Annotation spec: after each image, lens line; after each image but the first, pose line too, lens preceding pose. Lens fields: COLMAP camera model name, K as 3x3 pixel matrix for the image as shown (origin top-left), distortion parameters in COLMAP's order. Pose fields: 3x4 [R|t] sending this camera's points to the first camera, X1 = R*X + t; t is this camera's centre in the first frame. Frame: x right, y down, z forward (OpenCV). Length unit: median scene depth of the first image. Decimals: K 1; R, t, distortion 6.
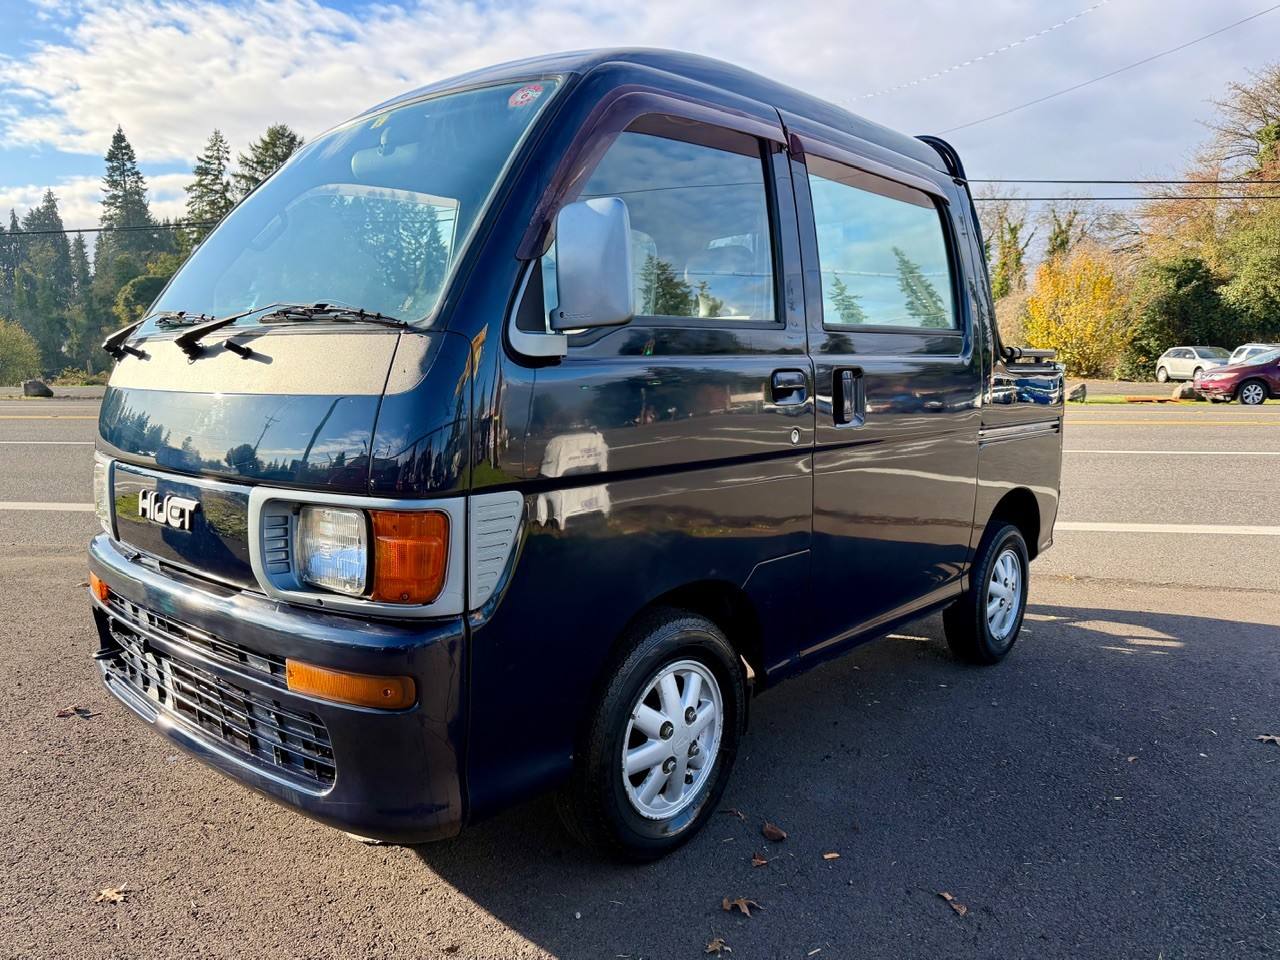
lens RADIAL K [[887.9, 0, 645.1], [0, 887.9, 479.4], [0, 0, 1]] dist [0.084346, -0.052633]
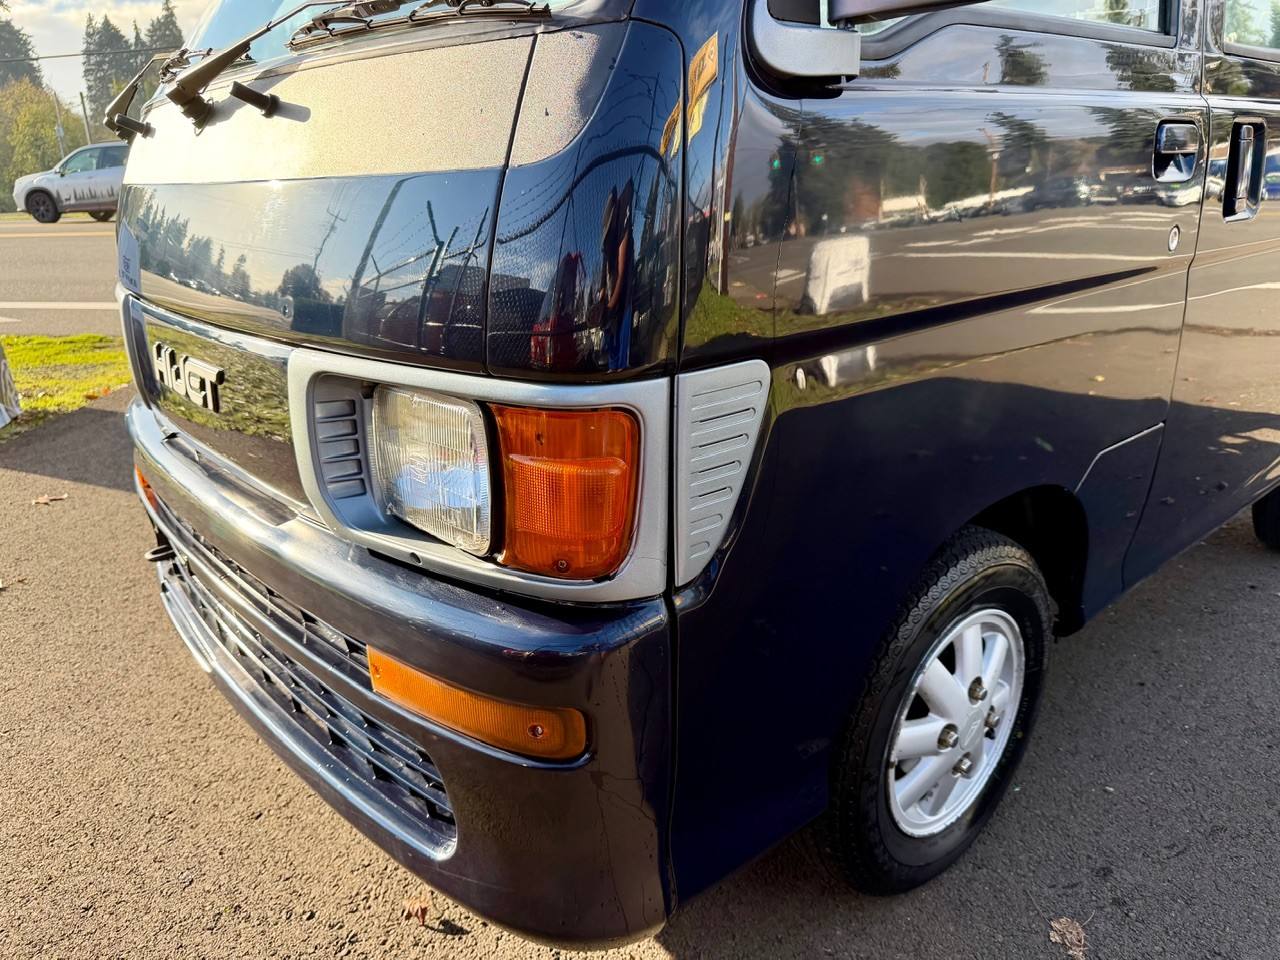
lens RADIAL K [[887.9, 0, 645.1], [0, 887.9, 479.4], [0, 0, 1]] dist [0.084346, -0.052633]
pose [[0.991948, 0.018273, -0.125322, -0.147280], [0.007320, 0.979611, 0.200773, -0.024831], [0.126436, -0.200073, 0.971589, 0.479372]]
